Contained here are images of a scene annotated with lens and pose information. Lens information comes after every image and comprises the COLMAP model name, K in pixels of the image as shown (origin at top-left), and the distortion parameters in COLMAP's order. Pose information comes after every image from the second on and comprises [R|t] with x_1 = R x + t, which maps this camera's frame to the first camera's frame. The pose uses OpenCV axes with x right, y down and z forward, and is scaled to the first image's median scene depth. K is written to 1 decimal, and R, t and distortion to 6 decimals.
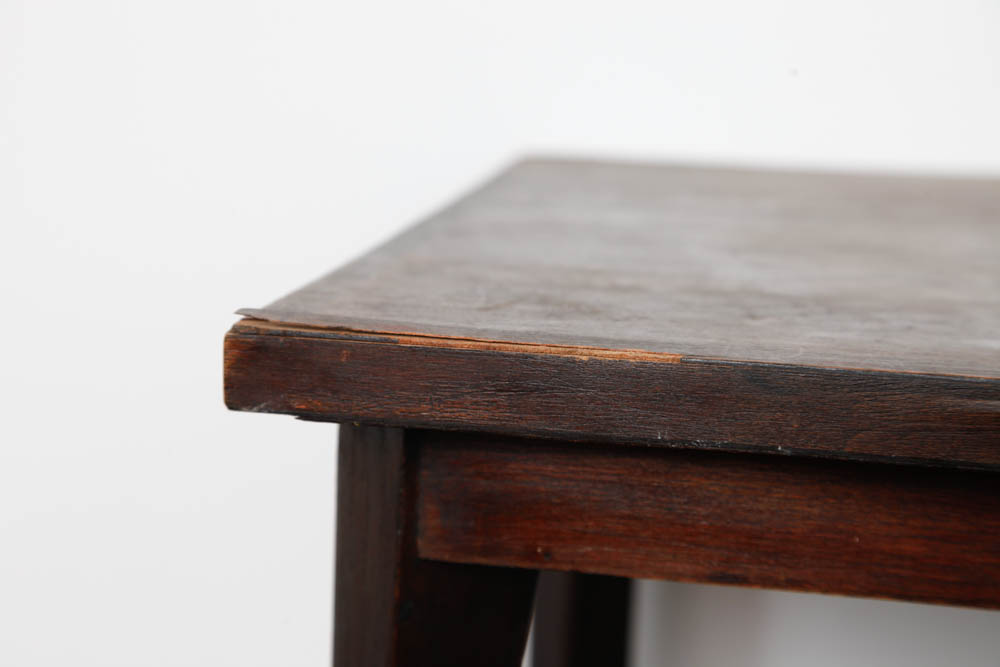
lens RADIAL K [[2410.7, 0, 500.0], [0, 2410.7, 333.5], [0, 0, 1]] dist [0.436107, -0.085921]
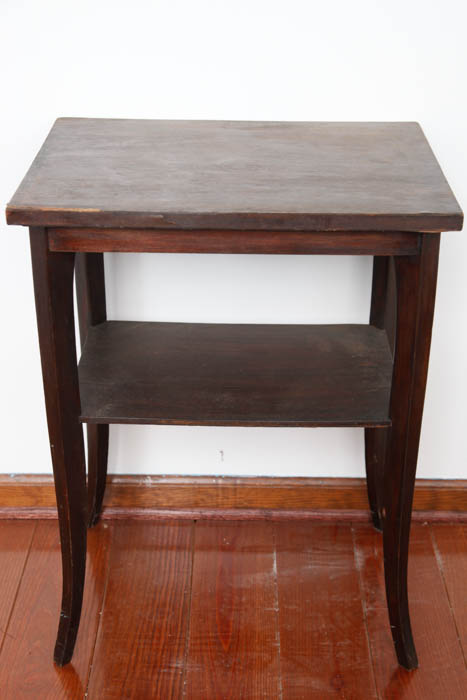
lens RADIAL K [[1107.3, 0, 233.5], [0, 1107.3, 350.0], [0, 0, 1]] dist [0.230794, 0.037858]
pose [[0.984761, -0.095410, 0.145406, -0.015830], [0.059534, 0.970505, 0.233616, -0.213475], [-0.163407, -0.221399, 0.961395, -1.230017]]
